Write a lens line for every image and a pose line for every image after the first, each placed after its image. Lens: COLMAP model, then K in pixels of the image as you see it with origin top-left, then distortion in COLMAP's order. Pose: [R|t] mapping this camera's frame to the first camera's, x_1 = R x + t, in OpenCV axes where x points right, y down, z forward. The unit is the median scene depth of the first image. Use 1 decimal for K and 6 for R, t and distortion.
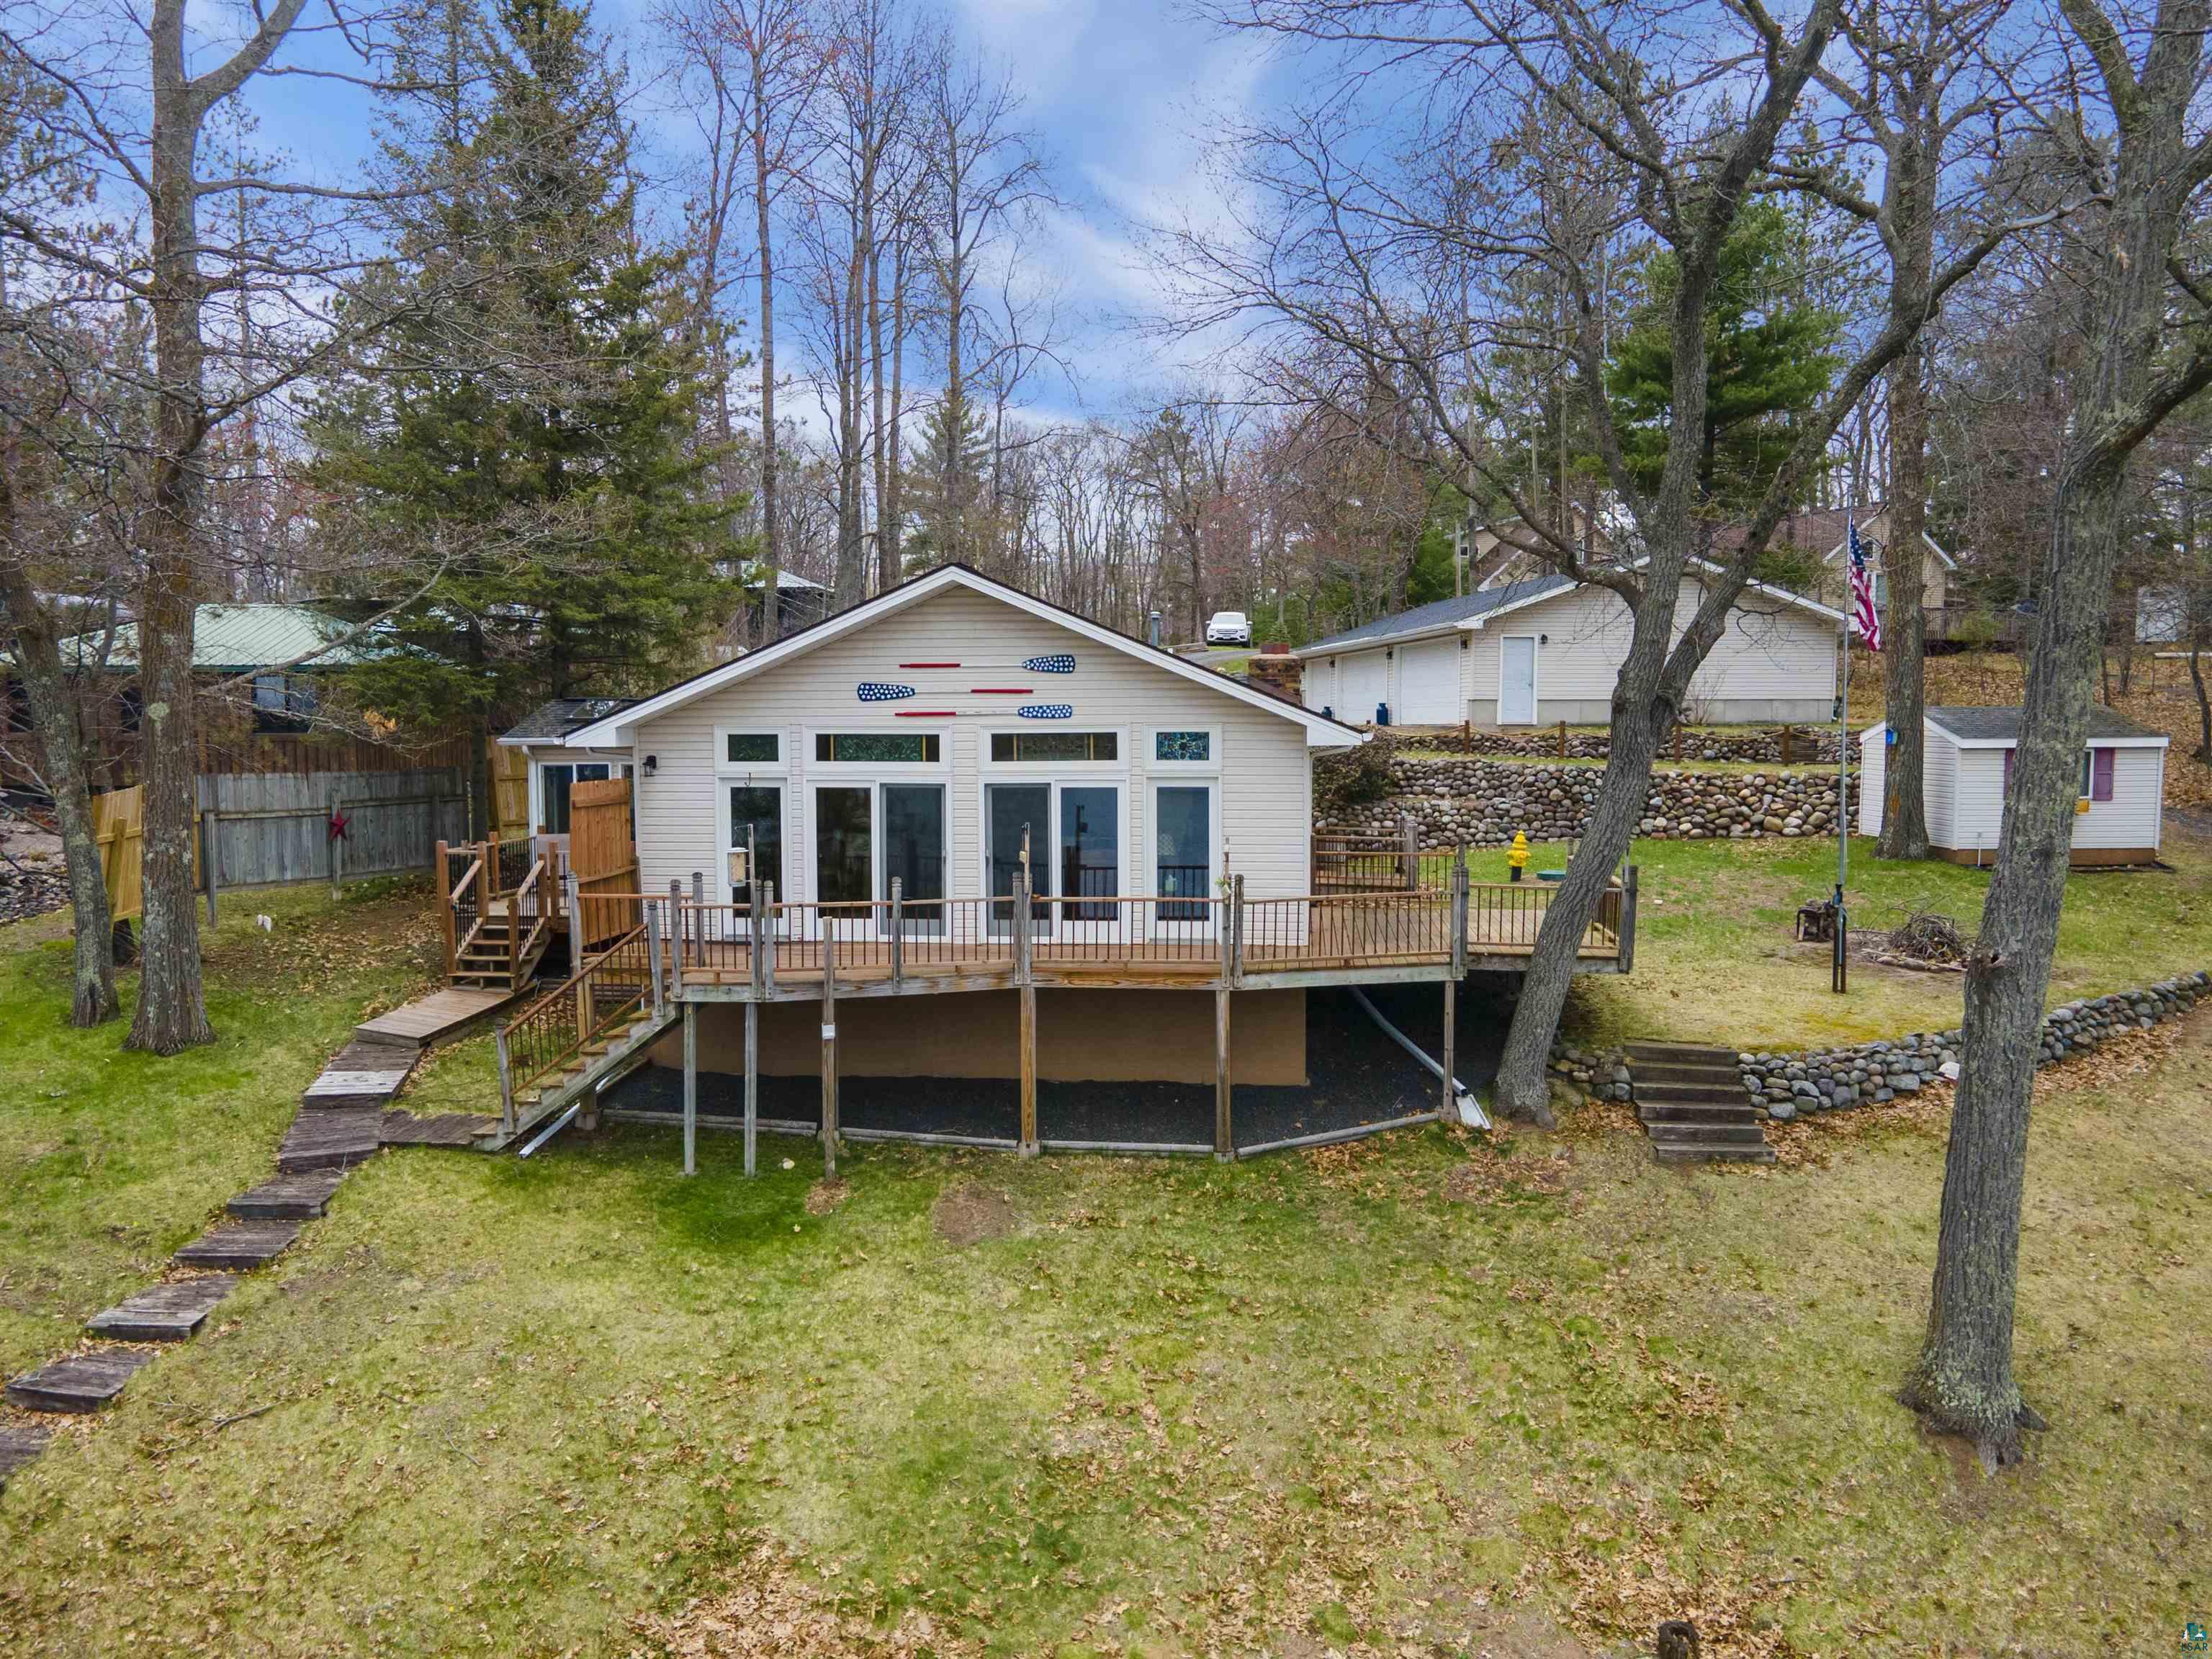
lens RADIAL K [[1573.4, 0, 1106.0], [0, 1573.4, 829.5], [0, 0, 1]] dist [0.043646, 0.004560]
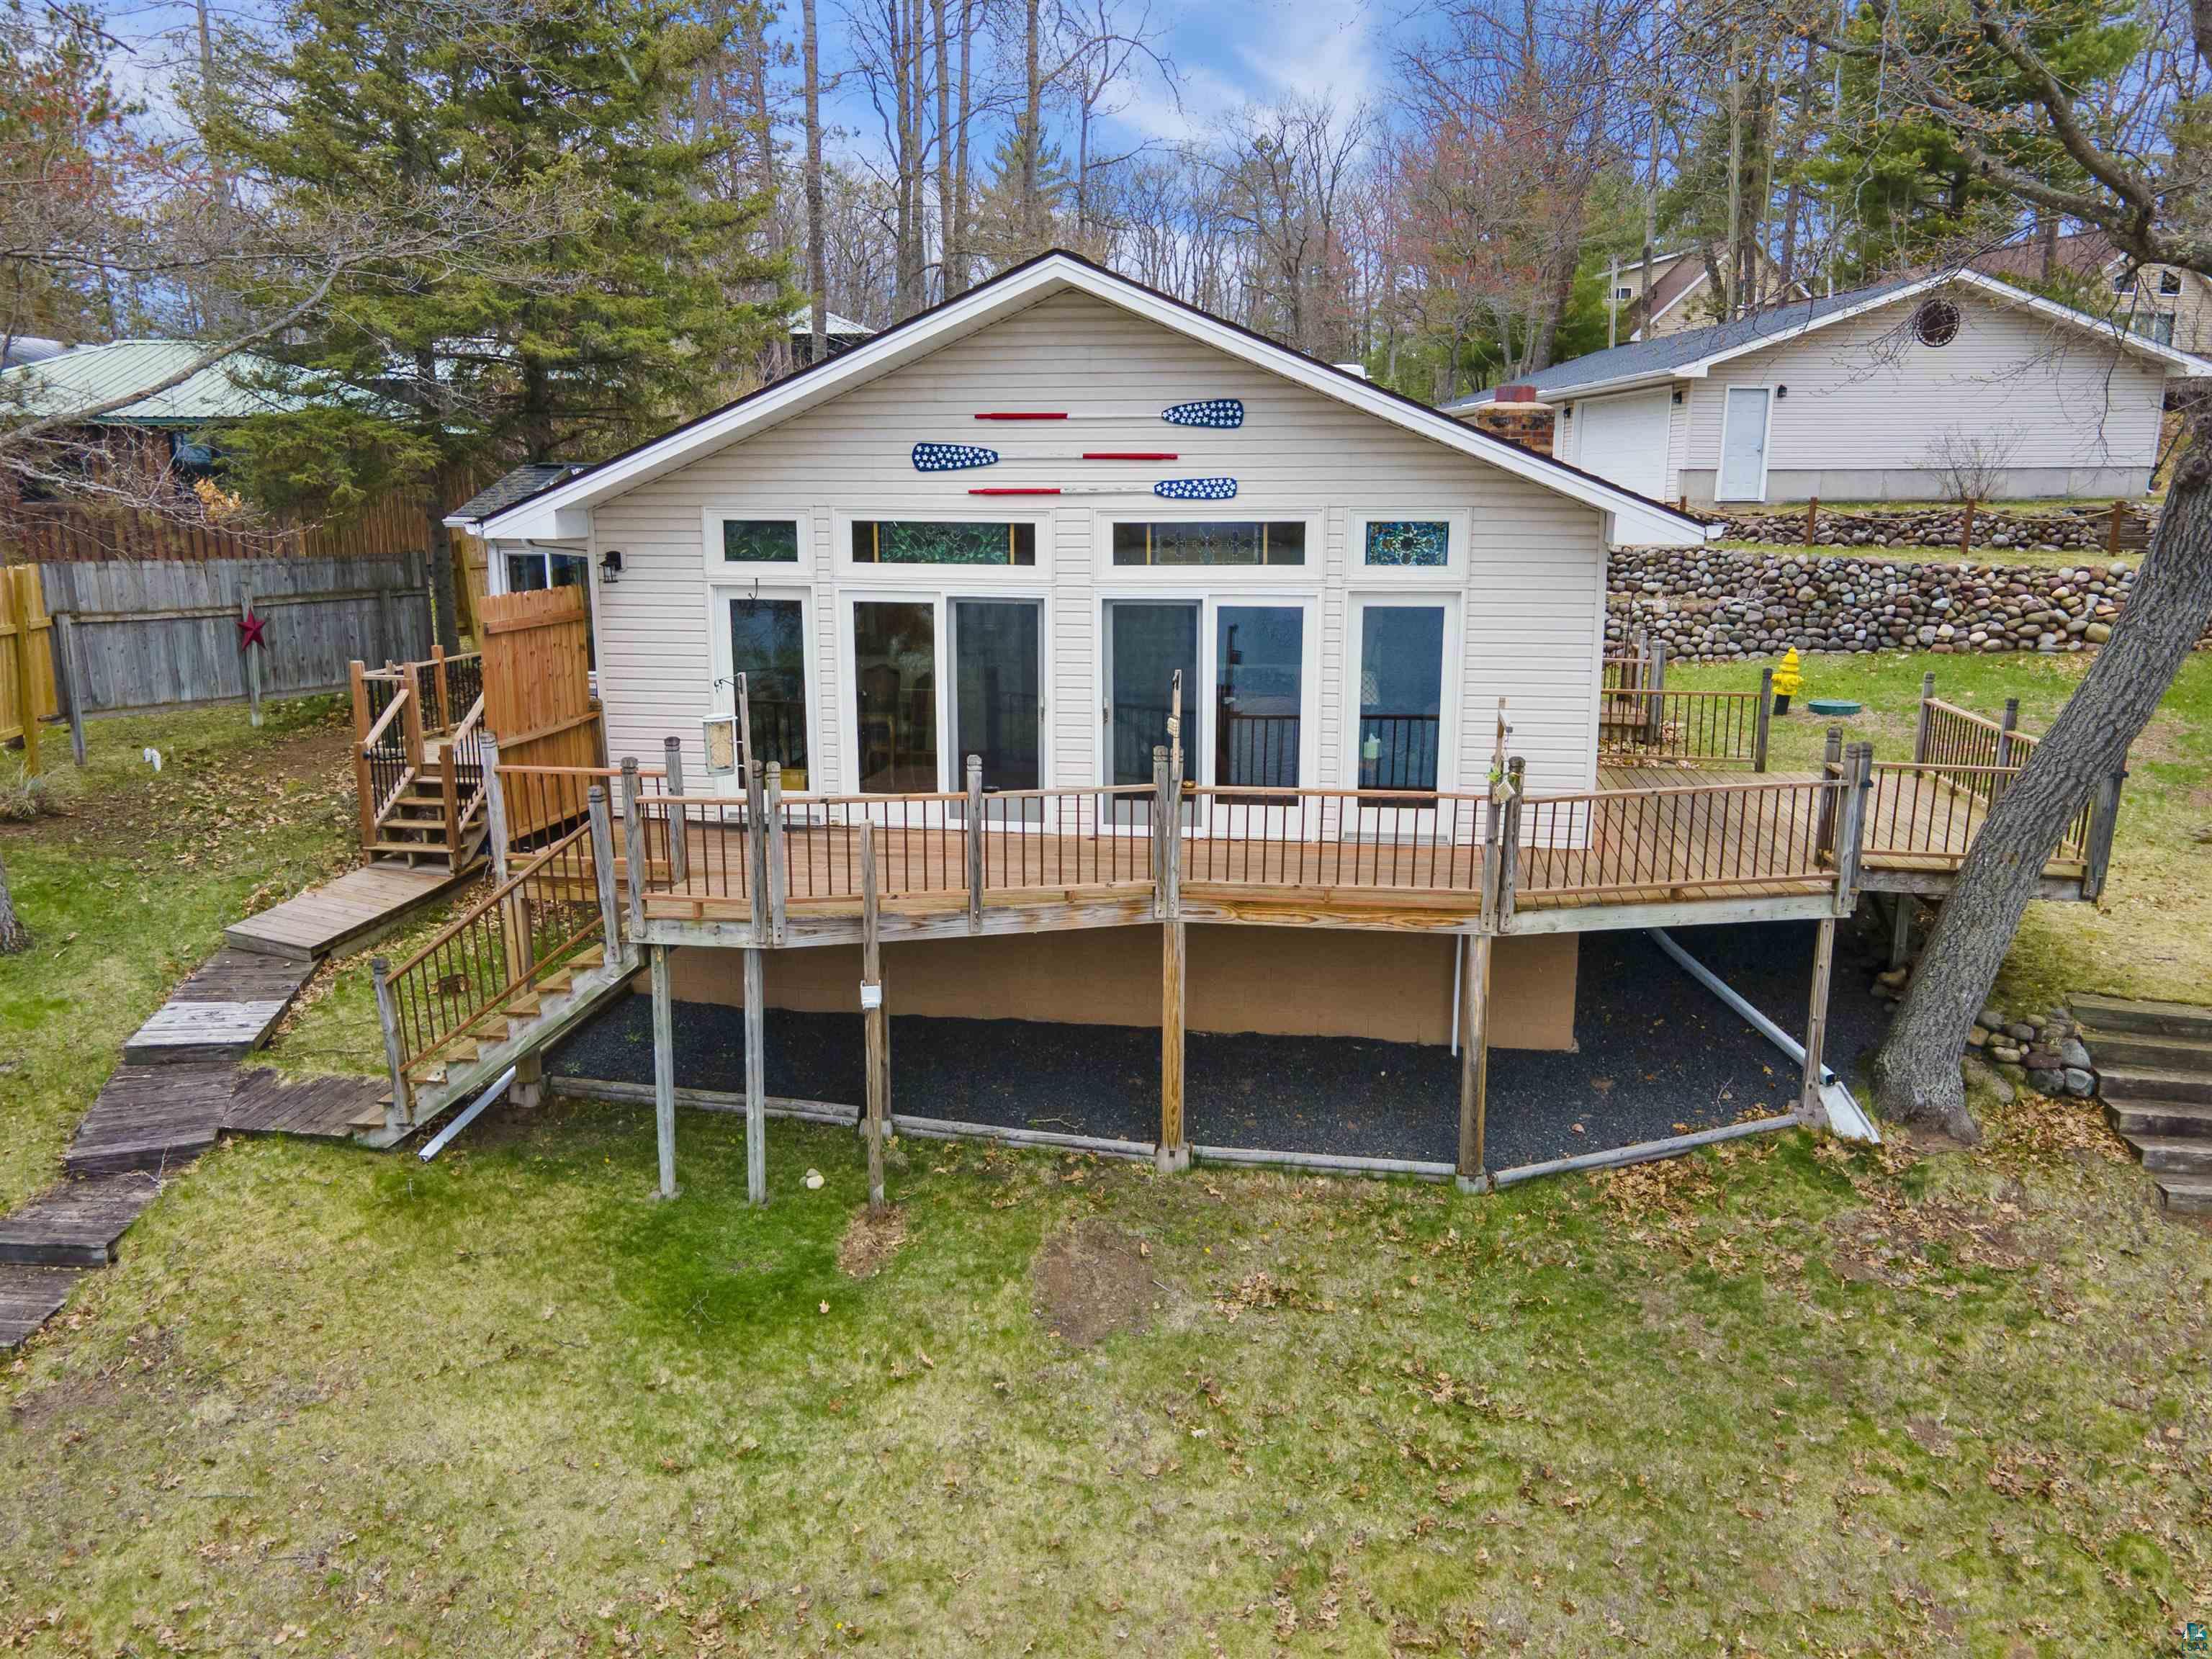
lens RADIAL K [[1573.4, 0, 1106.0], [0, 1573.4, 829.5], [0, 0, 1]] dist [0.043646, 0.004560]
pose [[0.999014, 0.013945, -0.042152, -0.047720], [-0.007790, 0.989721, 0.142800, -0.028499], [0.043710, -0.142331, 0.988854, 0.334955]]
